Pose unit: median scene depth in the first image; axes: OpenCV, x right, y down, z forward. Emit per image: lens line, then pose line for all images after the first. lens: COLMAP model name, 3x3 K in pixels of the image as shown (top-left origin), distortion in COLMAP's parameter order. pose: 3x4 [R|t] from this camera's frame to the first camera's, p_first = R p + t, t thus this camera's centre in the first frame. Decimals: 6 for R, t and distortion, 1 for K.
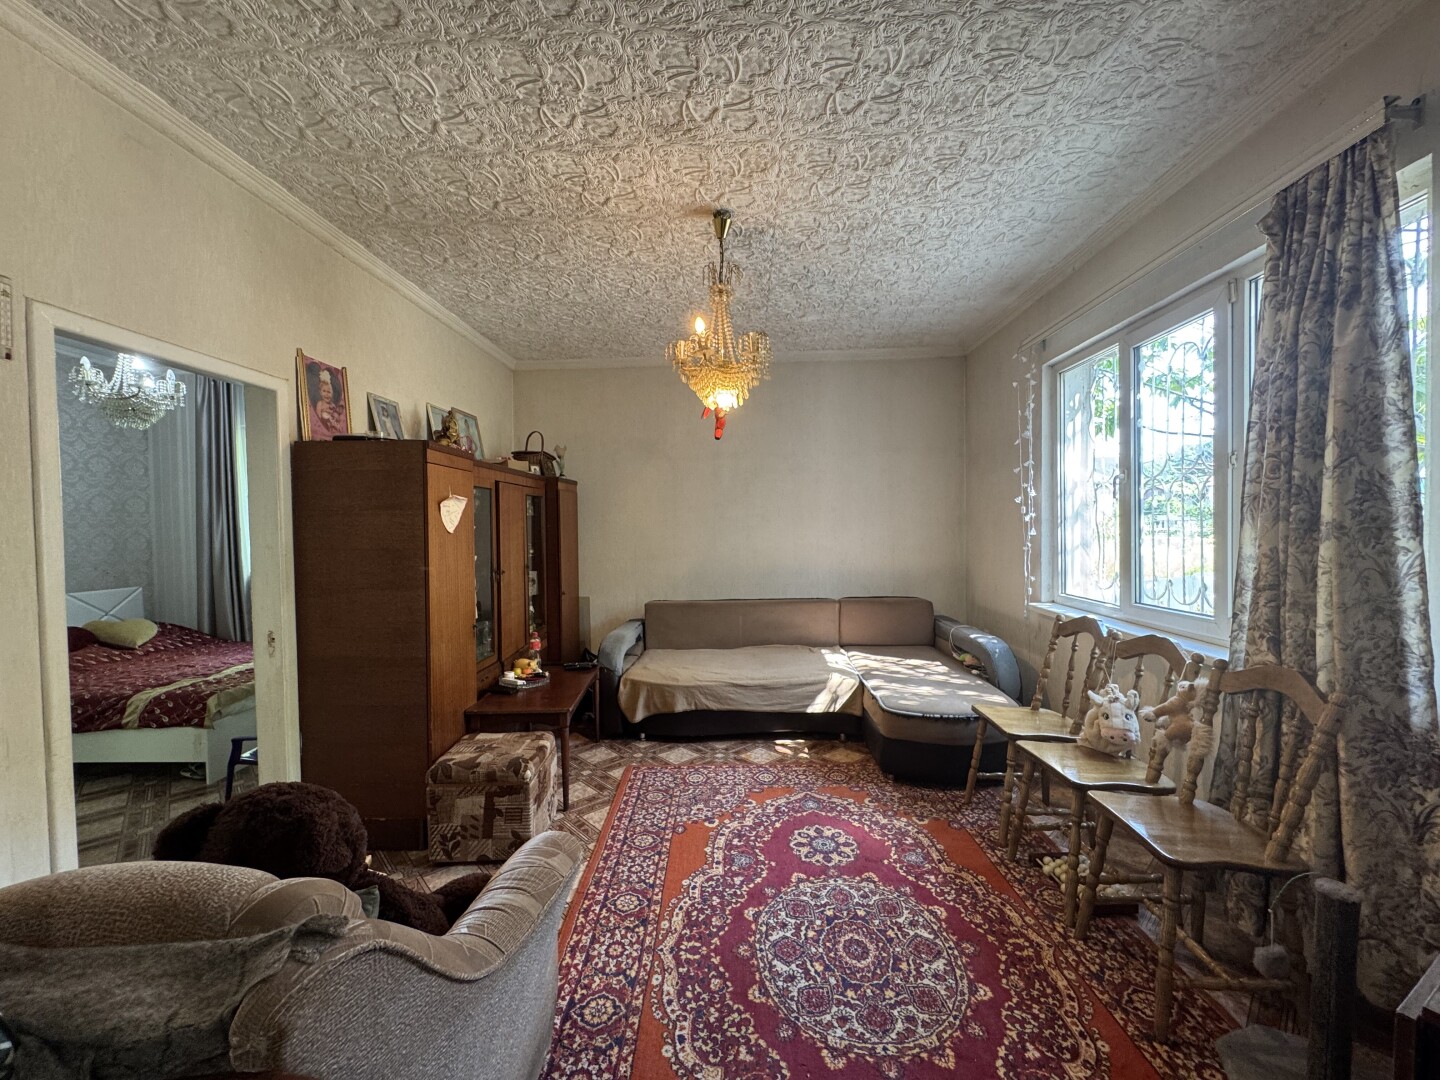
lens RADIAL K [[572.0, 0, 718.8], [0, 572.0, 537.9], [0, 0, 1]] dist [-0.004114, 0.000759]
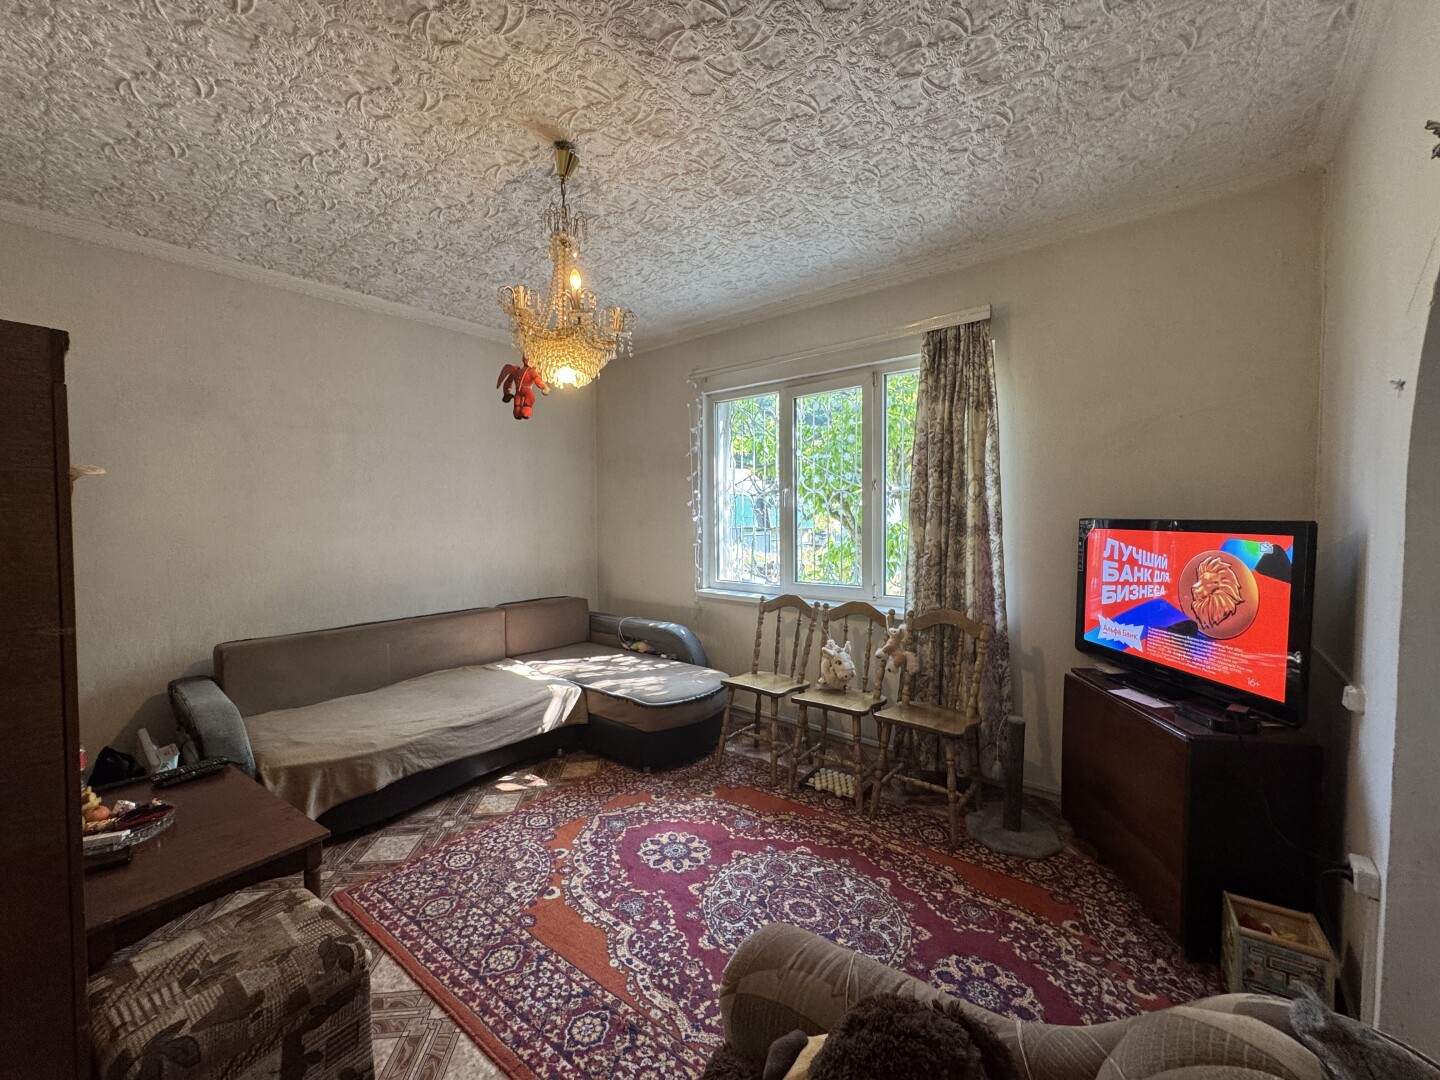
lens RADIAL K [[572.0, 0, 718.8], [0, 572.0, 537.9], [0, 0, 1]] dist [-0.004114, 0.000759]
pose [[0.598108, -0.018064, 0.801212, -0.560661], [0.011998, 0.999836, 0.013586, -0.016058], [-0.801326, 0.001487, 0.598227, 0.353837]]
